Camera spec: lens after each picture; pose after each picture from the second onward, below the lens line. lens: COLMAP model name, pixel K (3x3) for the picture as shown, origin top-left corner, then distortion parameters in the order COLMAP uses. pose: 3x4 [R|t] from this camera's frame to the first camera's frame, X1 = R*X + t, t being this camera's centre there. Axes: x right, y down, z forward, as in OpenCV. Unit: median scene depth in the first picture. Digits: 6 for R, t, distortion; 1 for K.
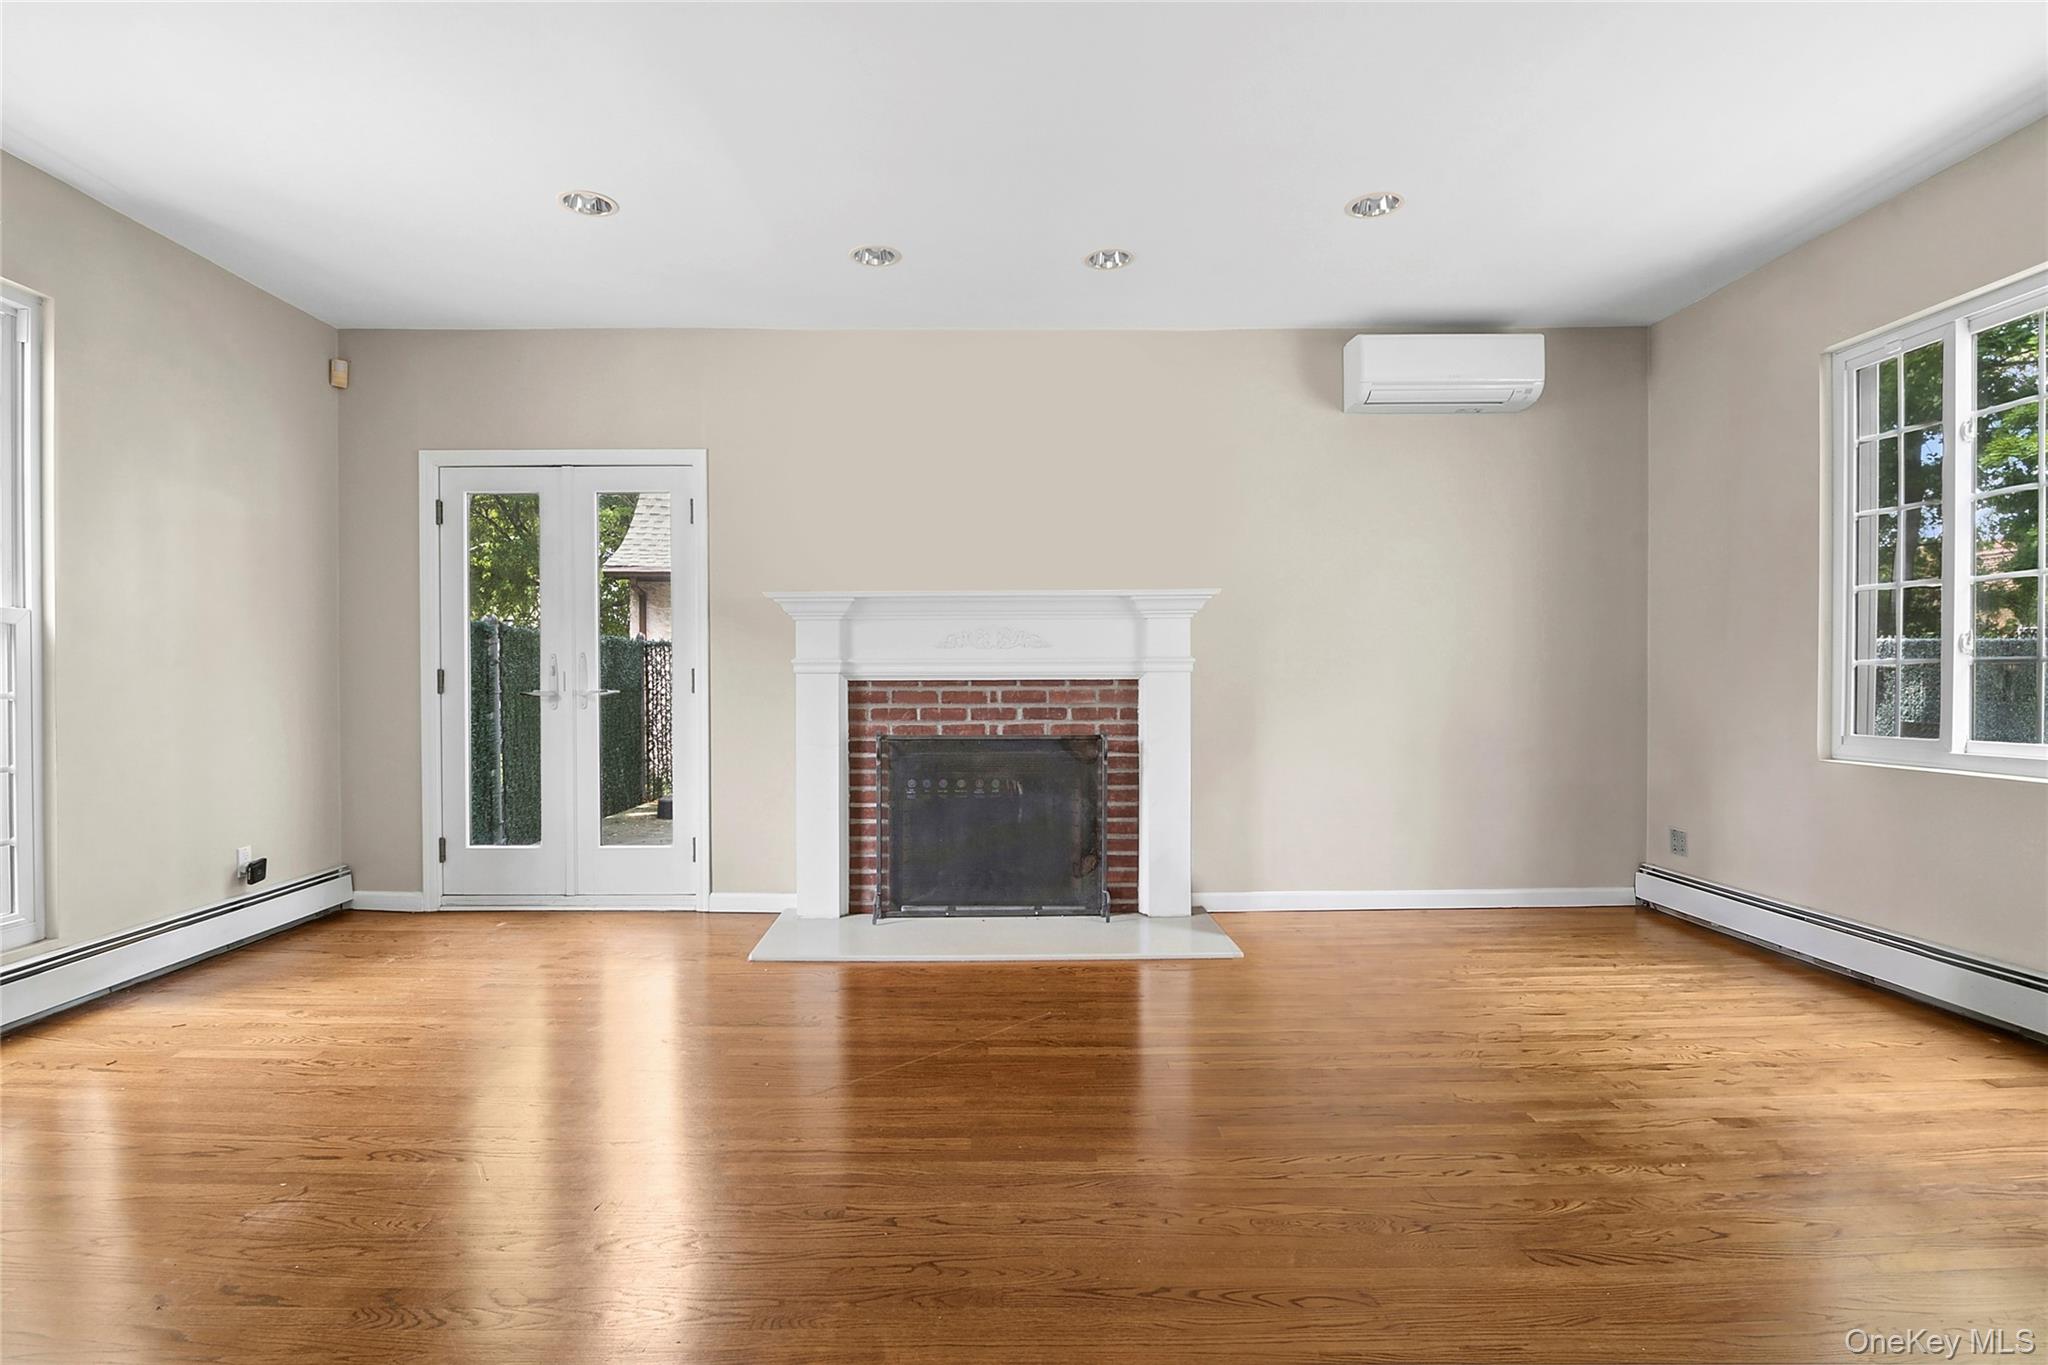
lens RADIAL K [[984.1, 0, 1025.3], [0, 984.1, 685.7], [0, 0, 1]] dist [-0.003740, -0.000210]
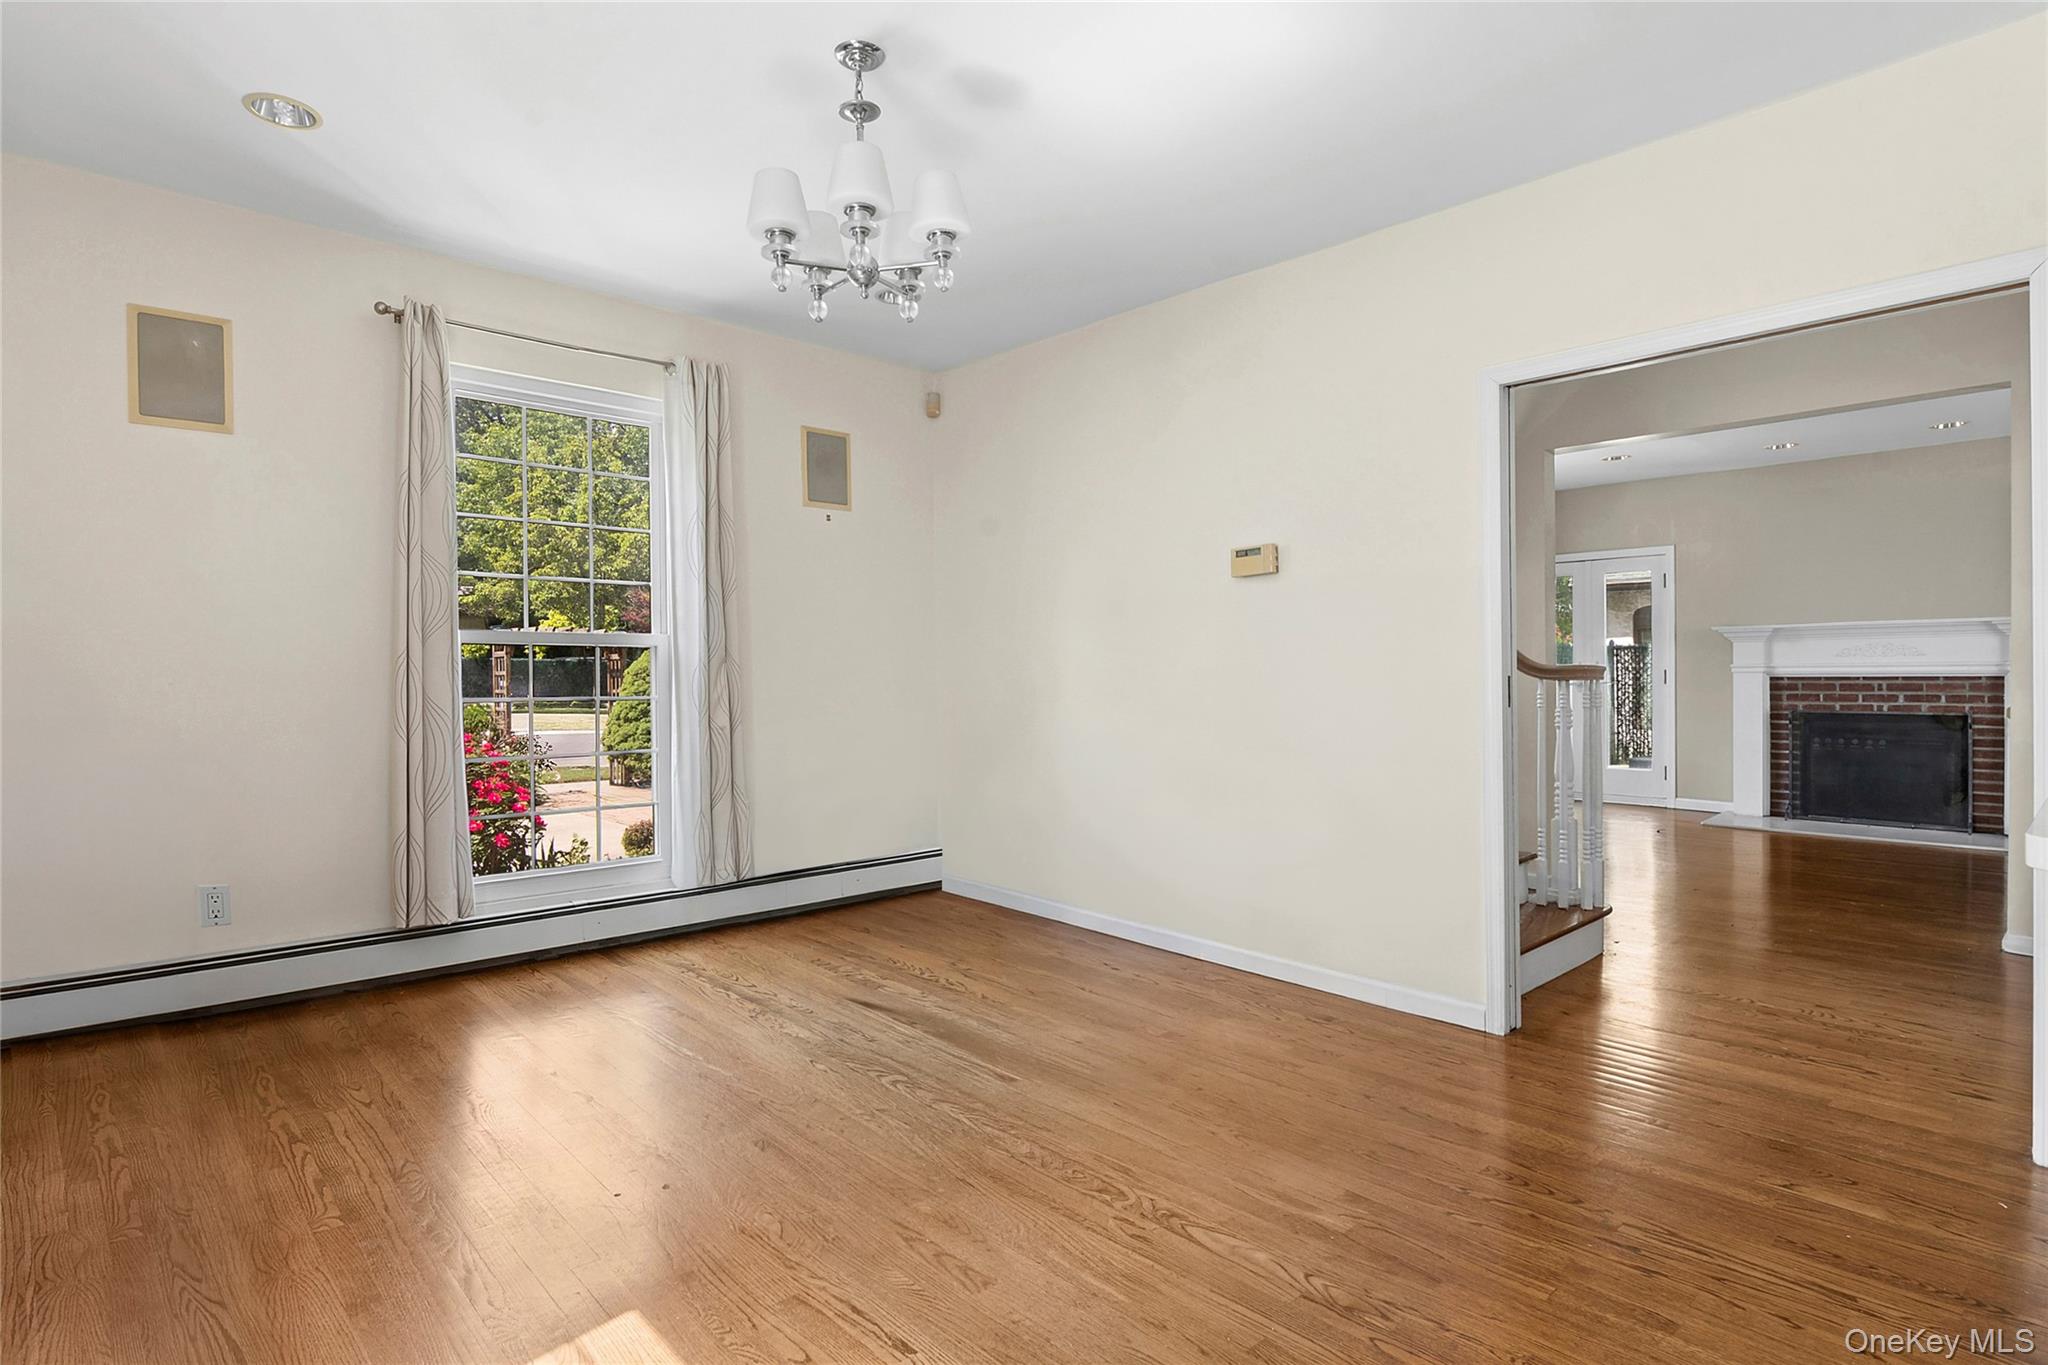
lens RADIAL K [[1079.2, 0, 1033.4], [0, 1079.2, 675.8], [0, 0, 1]] dist [-0.004904, -0.000129]
pose [[0.702918, 0.001036, -0.711270, 0.238529], [0.017037, 0.999688, 0.018293, -0.061184], [0.711067, -0.024976, 0.702681, -1.159165]]
